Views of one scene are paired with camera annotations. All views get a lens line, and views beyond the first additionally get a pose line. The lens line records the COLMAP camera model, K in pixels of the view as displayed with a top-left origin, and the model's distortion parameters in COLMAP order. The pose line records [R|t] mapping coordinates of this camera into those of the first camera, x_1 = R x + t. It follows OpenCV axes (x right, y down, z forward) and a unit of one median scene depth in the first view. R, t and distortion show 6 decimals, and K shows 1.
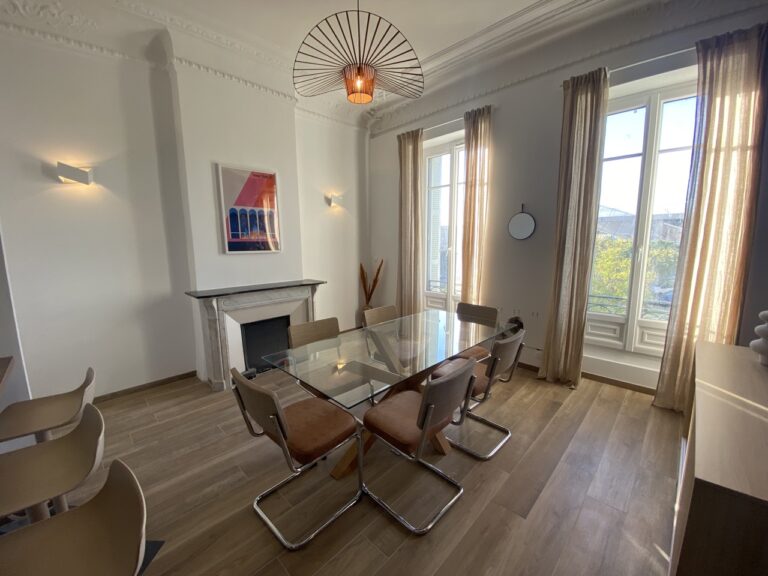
lens RADIAL K [[307.5, 0, 382.9], [0, 307.5, 287.5], [0, 0, 1]] dist [0.028727, -0.025491]
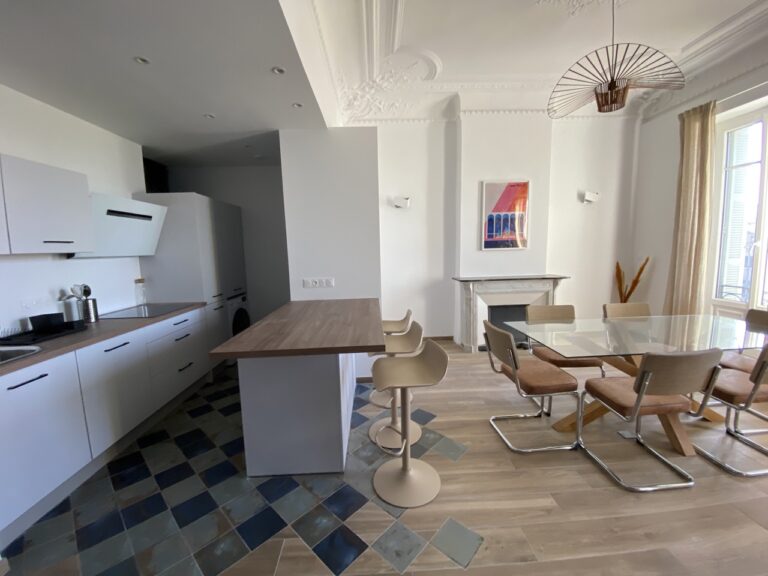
lens RADIAL K [[307.5, 0, 382.9], [0, 307.5, 287.5], [0, 0, 1]] dist [0.028727, -0.025491]
pose [[0.725865, 0.074775, -0.683760, 0.083343], [-0.082342, 0.996371, 0.021549, 0.051604], [0.682890, 0.040660, 0.729388, -0.214351]]
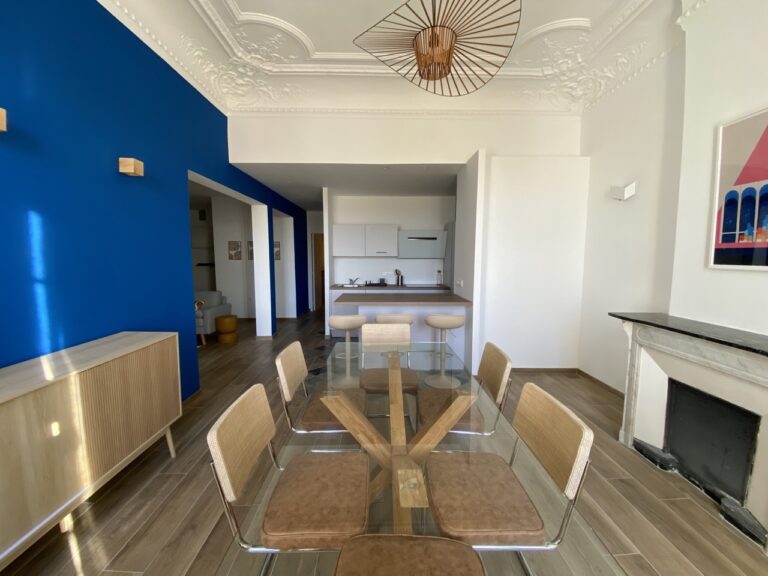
lens RADIAL K [[307.5, 0, 382.9], [0, 307.5, 287.5], [0, 0, 1]] dist [0.028727, -0.025491]
pose [[-0.702581, 0.081729, -0.706895, 0.384512], [-0.096983, 0.973116, 0.208899, -0.134579], [0.704964, 0.215326, -0.675767, 0.953263]]
